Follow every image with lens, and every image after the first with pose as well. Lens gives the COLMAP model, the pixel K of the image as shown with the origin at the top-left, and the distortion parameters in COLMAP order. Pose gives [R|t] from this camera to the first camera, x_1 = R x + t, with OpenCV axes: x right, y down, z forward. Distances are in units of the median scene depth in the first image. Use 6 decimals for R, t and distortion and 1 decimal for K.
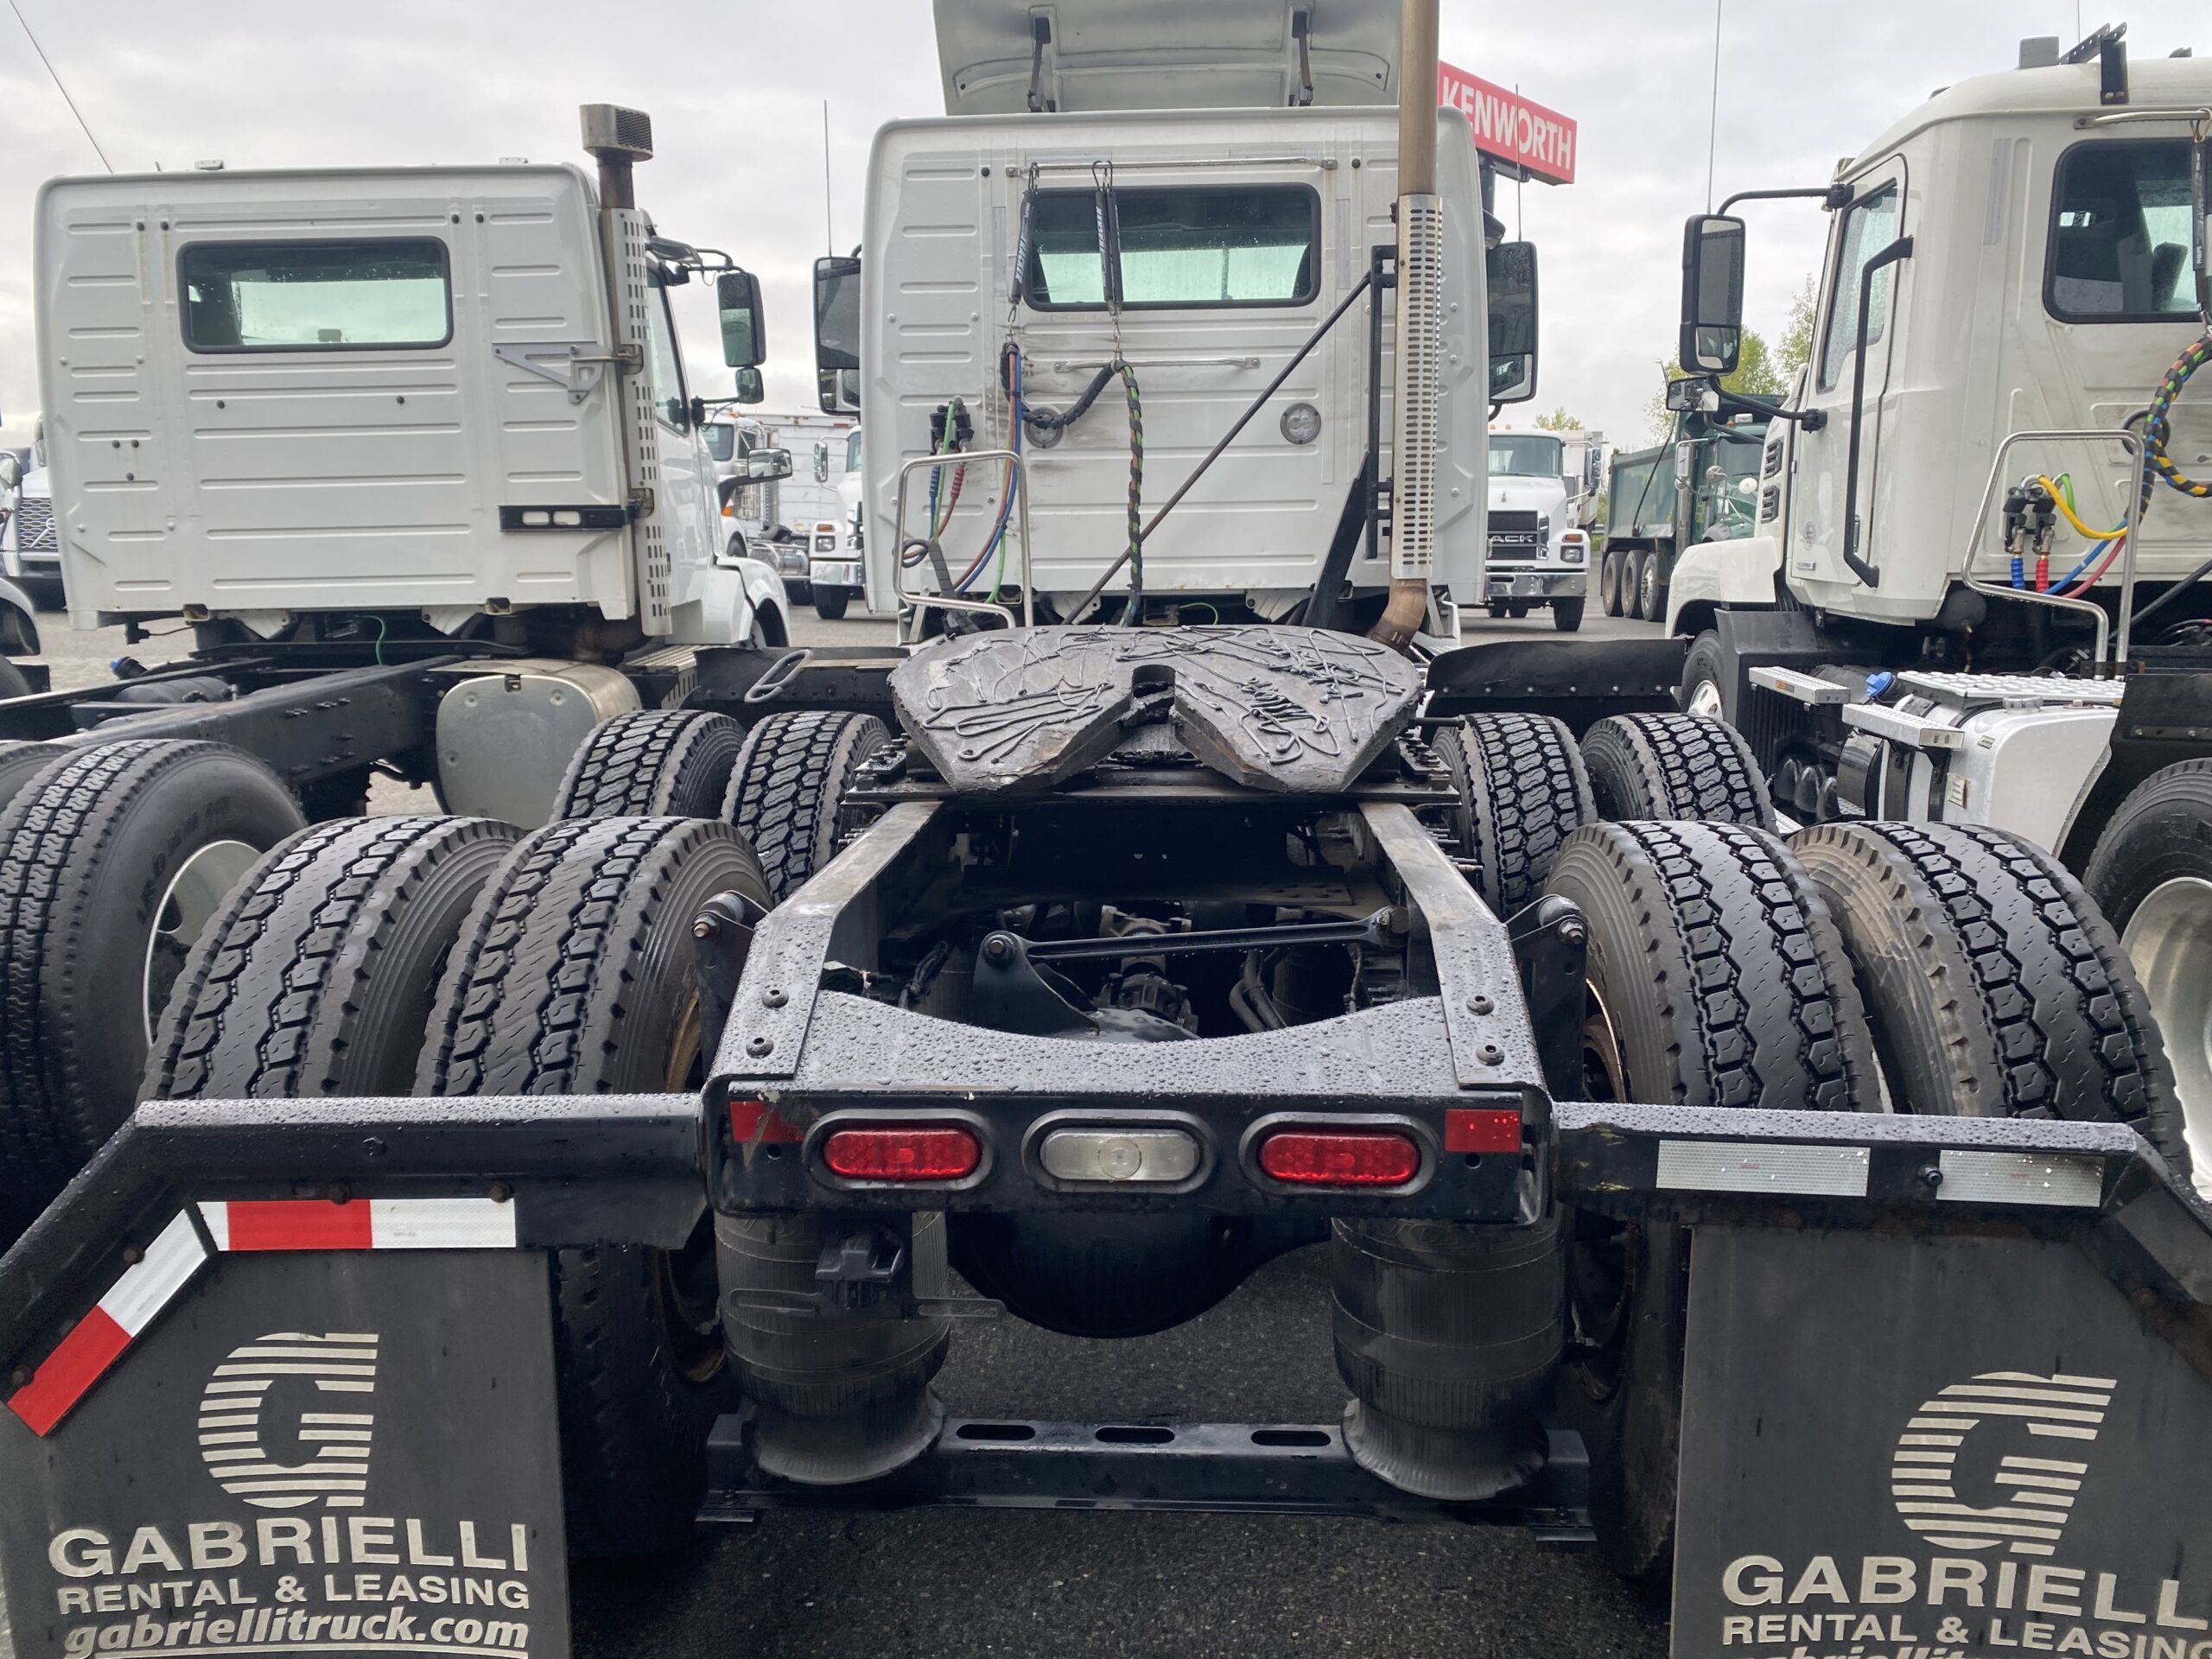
lens RADIAL K [[1663.5, 0, 1121.3], [0, 1663.5, 834.2], [0, 0, 1]] dist [0.022291, -0.019664]
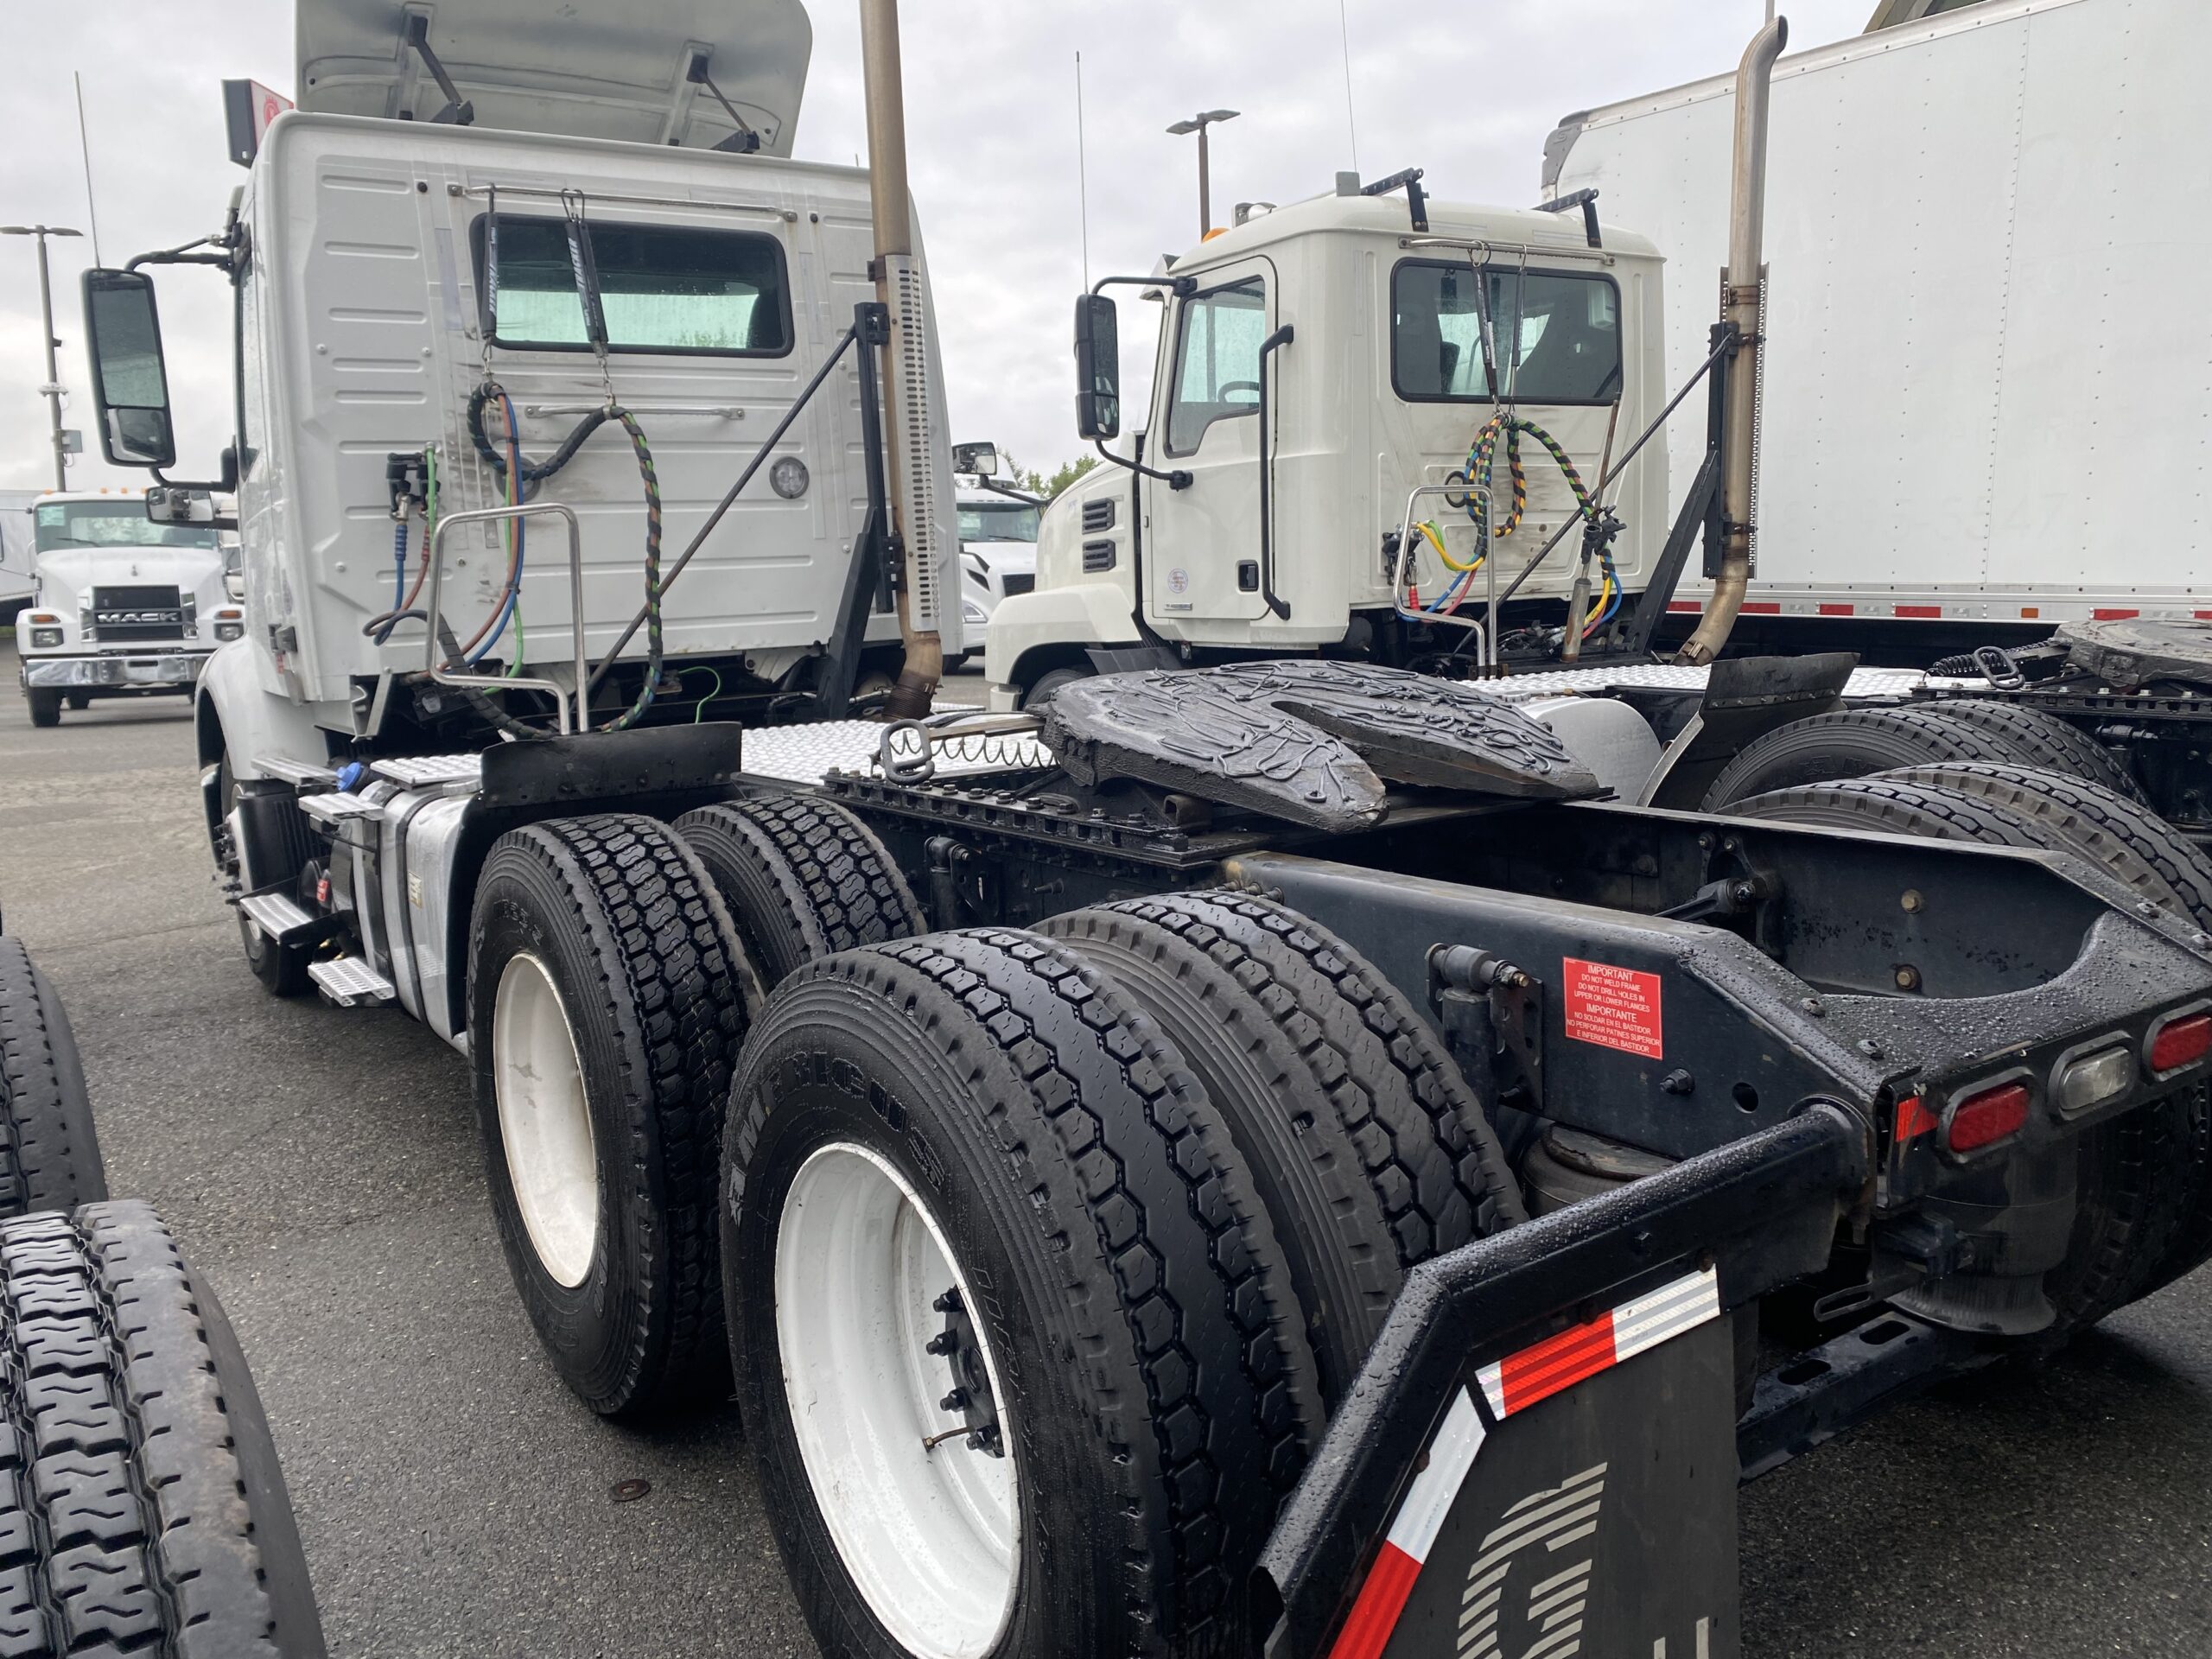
lens RADIAL K [[1663.5, 0, 1090.8], [0, 1663.5, 833.8], [0, 0, 1]] dist [0.022291, -0.019664]
pose [[0.812190, -0.117362, 0.571467, -0.338610], [0.138814, 0.990300, 0.006089, -0.022442], [-0.566638, 0.074382, 0.820603, 0.119518]]
